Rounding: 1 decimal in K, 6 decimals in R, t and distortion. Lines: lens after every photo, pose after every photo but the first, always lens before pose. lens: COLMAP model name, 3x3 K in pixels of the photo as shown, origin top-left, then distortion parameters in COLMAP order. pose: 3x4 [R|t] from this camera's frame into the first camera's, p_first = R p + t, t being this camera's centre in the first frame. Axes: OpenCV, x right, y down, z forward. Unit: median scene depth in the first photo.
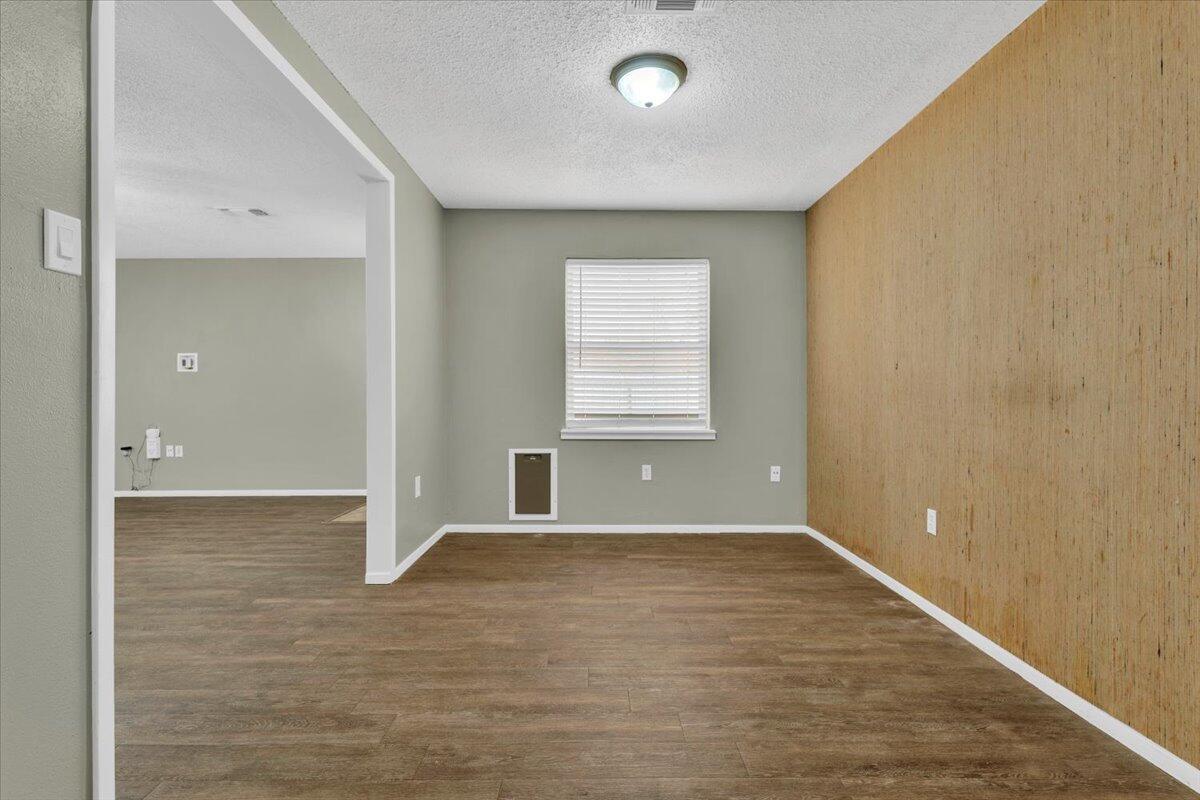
lens RADIAL K [[578.8, 0, 597.8], [0, 578.8, 401.8], [0, 0, 1]] dist [0.004724, 0.000735]
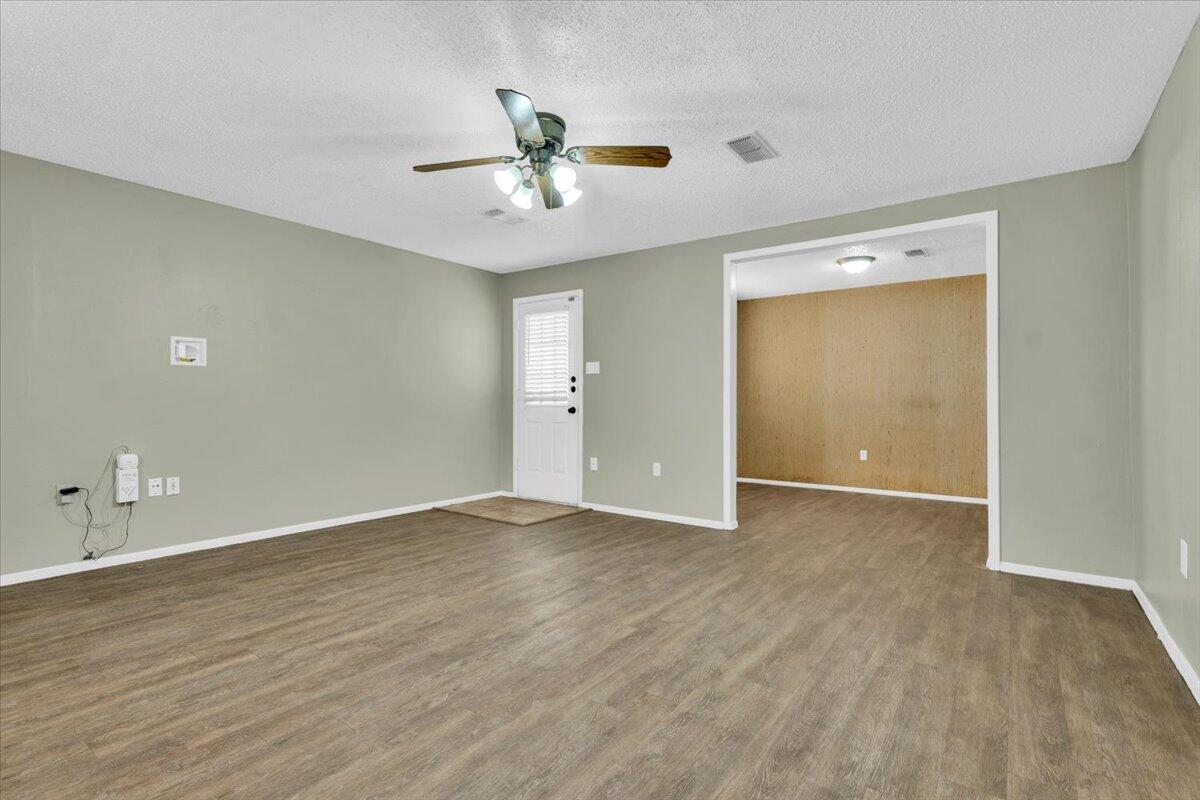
lens RADIAL K [[578.8, 0, 597.5], [0, 578.8, 398.8], [0, 0, 1]] dist [0.004724, 0.000735]
pose [[0.585700, 0.003987, 0.810518, -0.972527], [0.001402, 0.999981, -0.005932, -0.008172], [-0.810527, 0.004610, 0.585683, 0.227755]]
